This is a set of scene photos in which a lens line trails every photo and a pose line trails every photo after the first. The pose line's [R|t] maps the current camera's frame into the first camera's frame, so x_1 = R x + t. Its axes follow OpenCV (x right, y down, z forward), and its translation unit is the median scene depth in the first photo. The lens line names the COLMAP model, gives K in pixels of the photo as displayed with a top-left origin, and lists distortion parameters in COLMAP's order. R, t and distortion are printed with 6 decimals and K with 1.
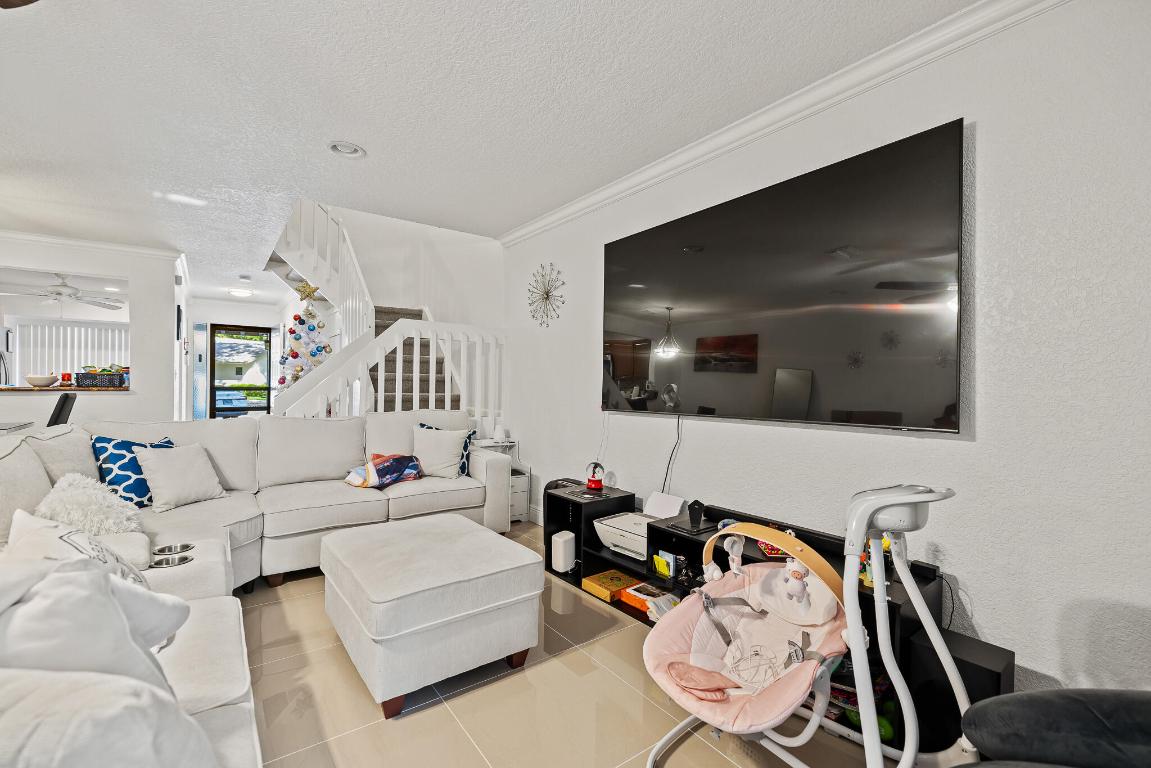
lens RADIAL K [[486.3, 0, 571.0], [0, 486.3, 388.1], [0, 0, 1]] dist [-0.003319, -0.000149]
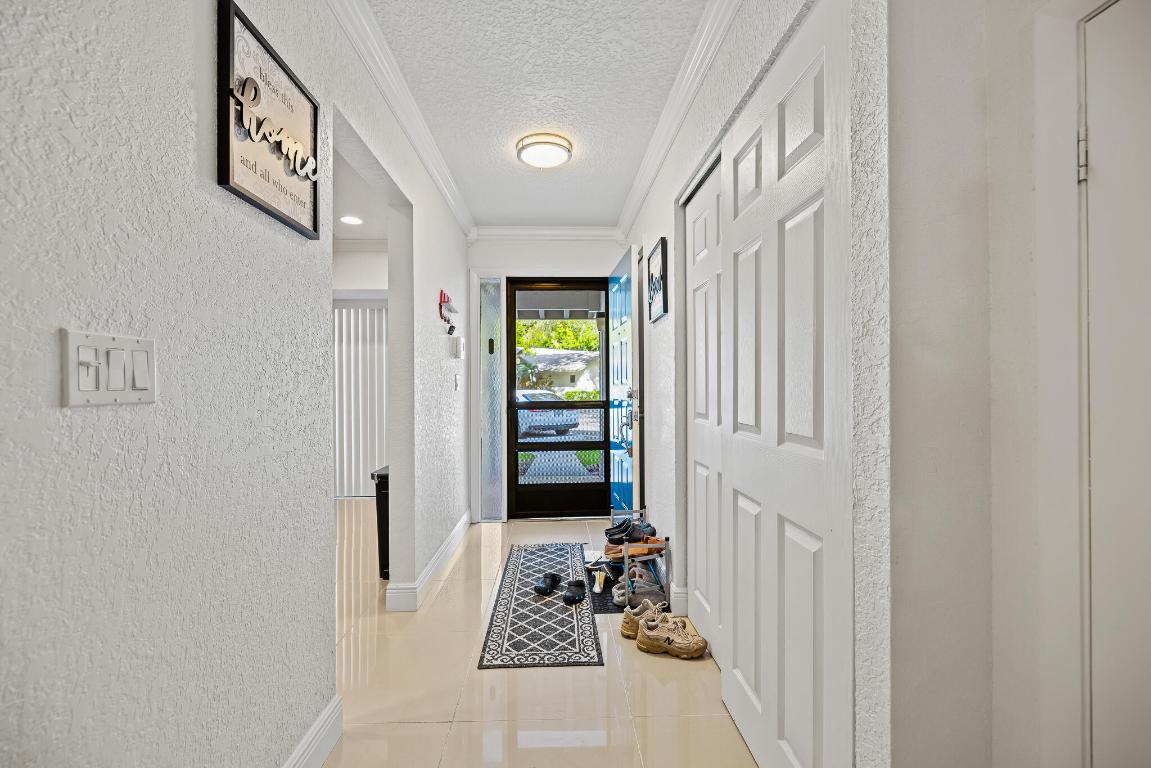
lens RADIAL K [[486.3, 0, 573.8], [0, 486.3, 386.1], [0, 0, 1]] dist [-0.003319, -0.000149]
pose [[0.823406, -0.017658, -0.567179, -0.365578], [0.009913, 0.999811, -0.016736, -0.010136], [0.567367, 0.008158, 0.823425, 0.568629]]
